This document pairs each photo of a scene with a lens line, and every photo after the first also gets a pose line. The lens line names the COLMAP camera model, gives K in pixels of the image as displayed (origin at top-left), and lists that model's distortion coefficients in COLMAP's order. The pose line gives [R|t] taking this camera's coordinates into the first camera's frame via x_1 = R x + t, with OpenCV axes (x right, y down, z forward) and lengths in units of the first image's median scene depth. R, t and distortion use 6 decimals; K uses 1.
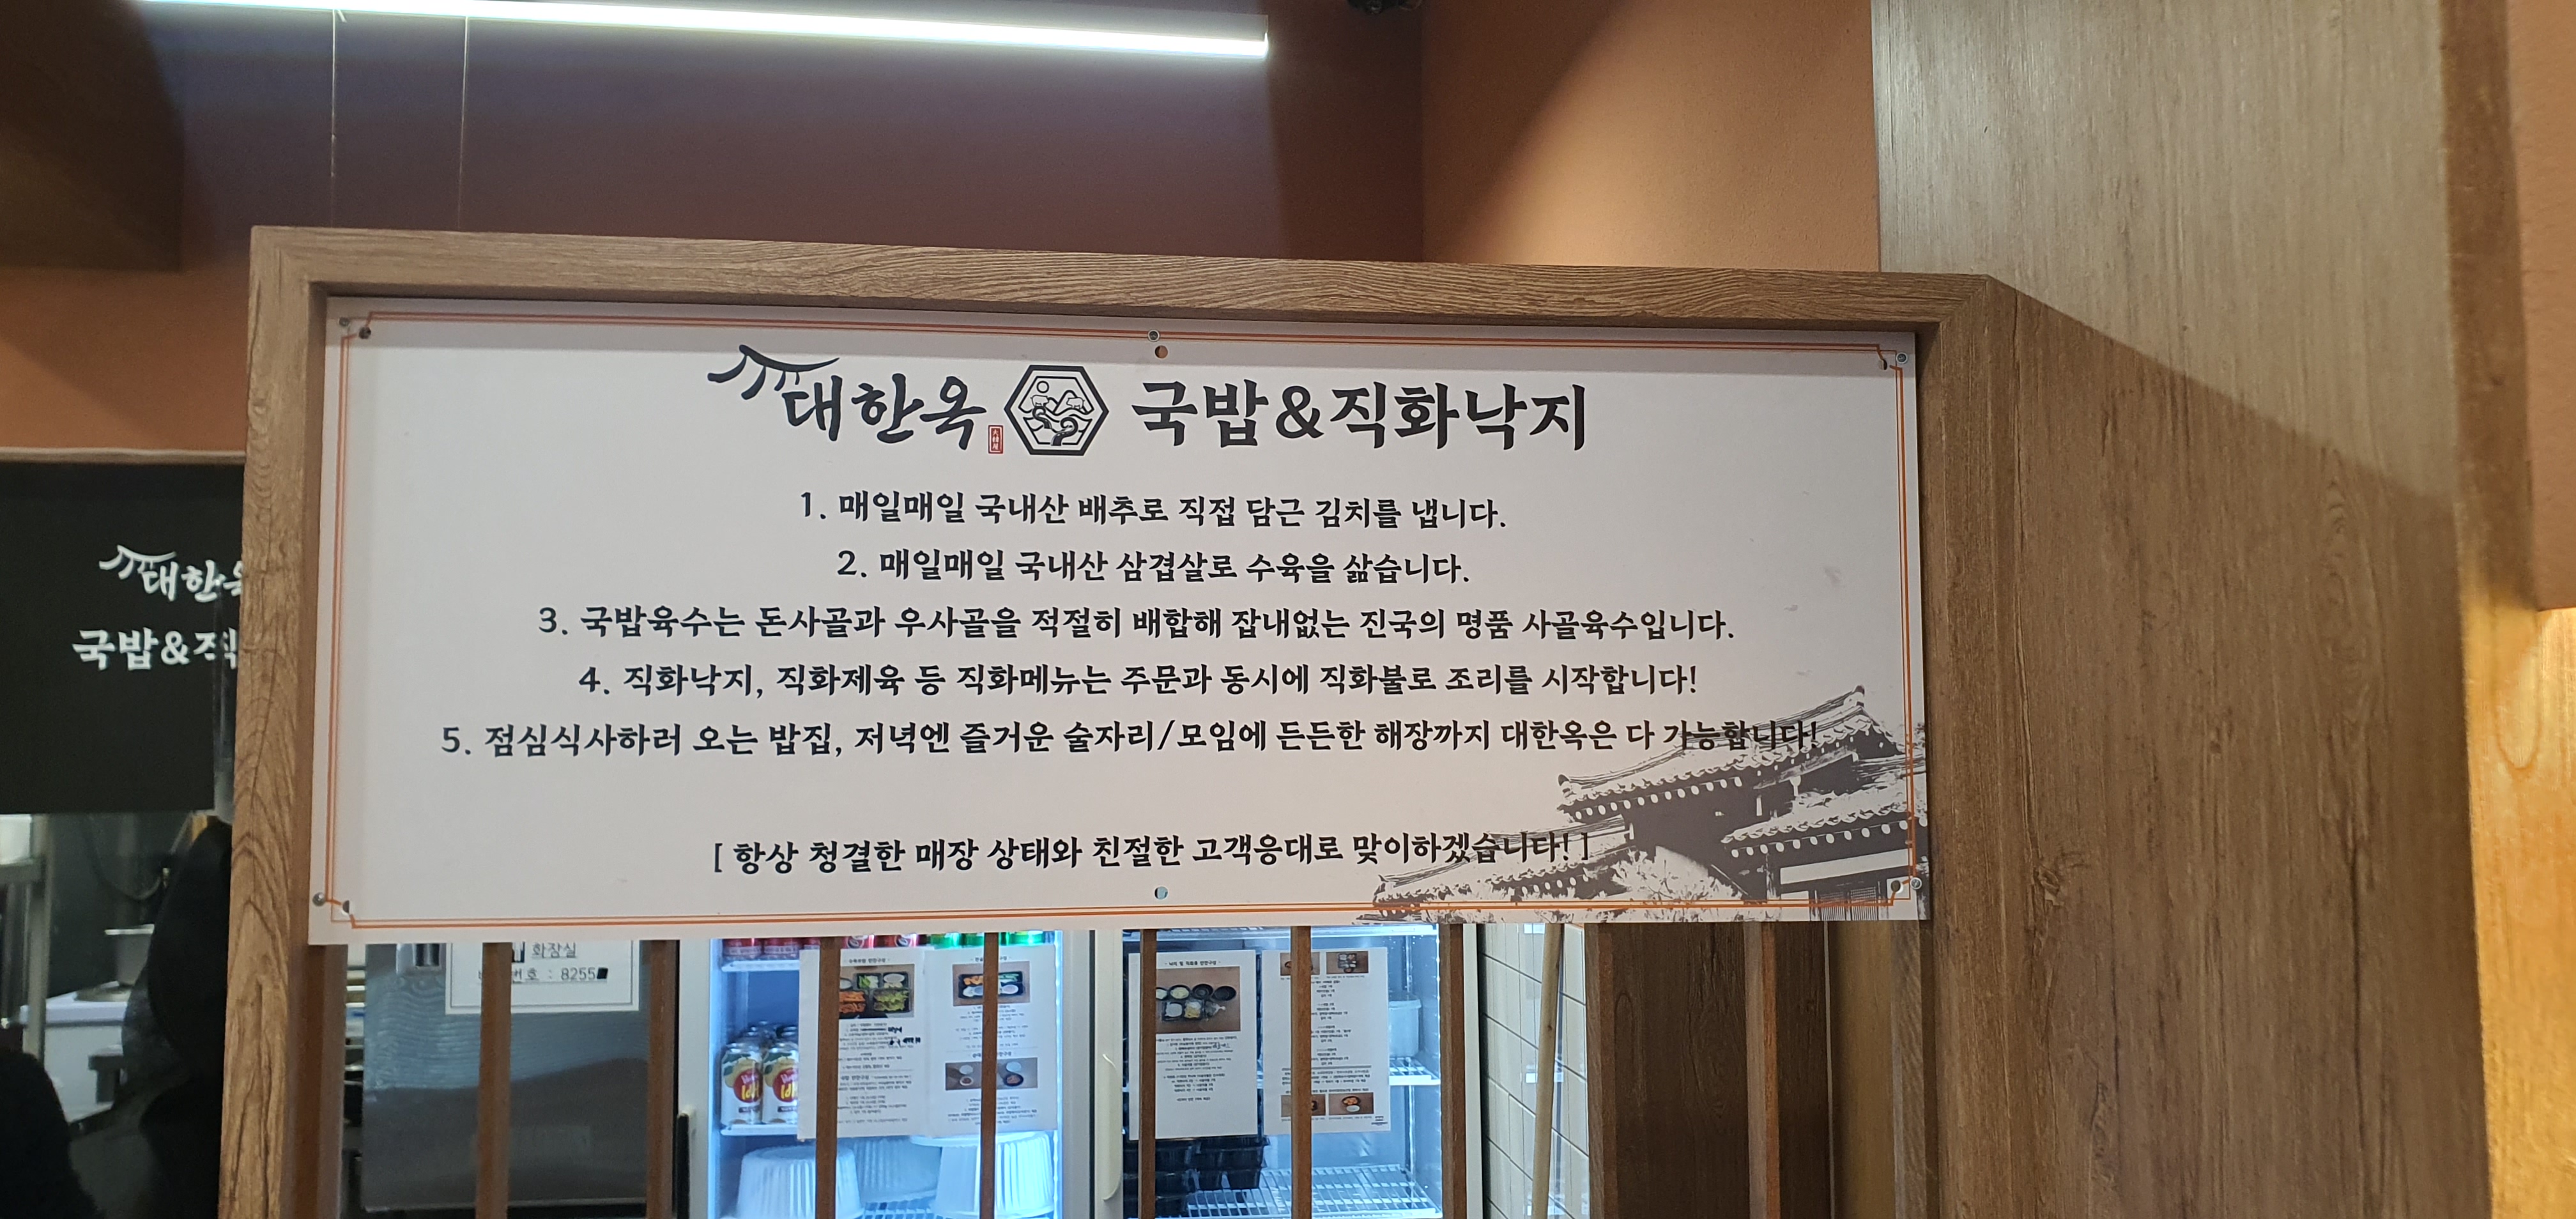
lens RADIAL K [[1844.6, 0, 1288.3], [0, 1844.6, 614.7], [0, 0, 1]] dist [-0.001089, -0.000136]
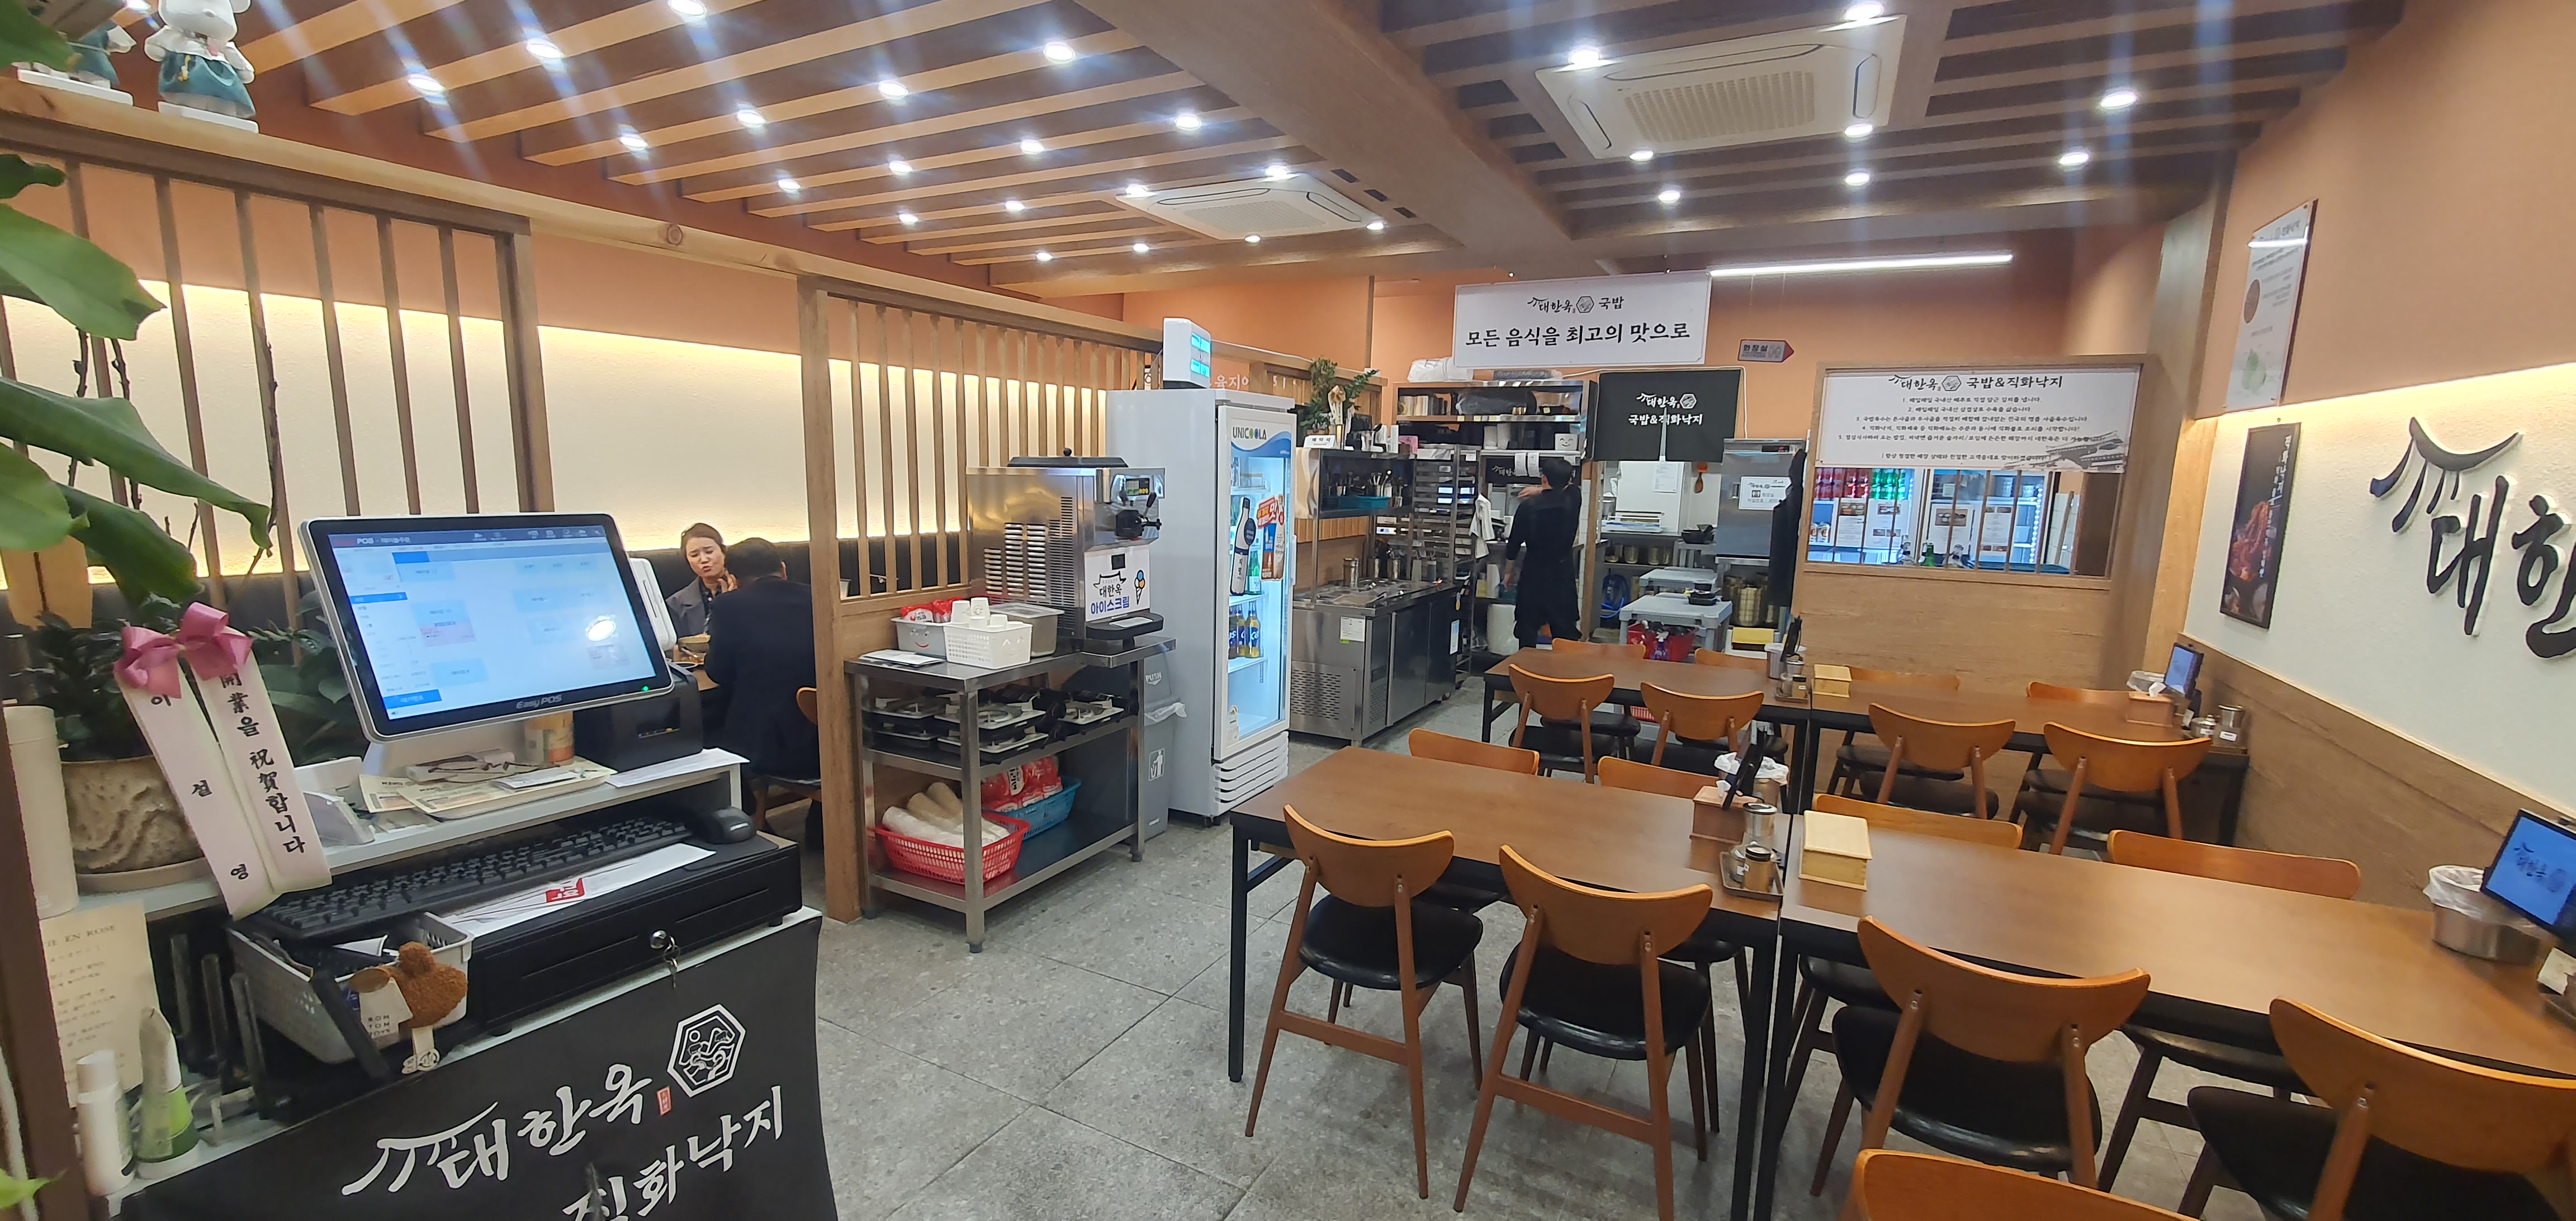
lens RADIAL K [[1010.1, 0, 1284.8], [0, 1010.1, 619.0], [0, 0, 1]] dist [0.000990, 0.000014]
pose [[0.820935, 0.112045, -0.559921, 0.022209], [0.013472, 0.976487, 0.215155, -0.097631], [0.570863, -0.184171, 0.800123, -3.029789]]
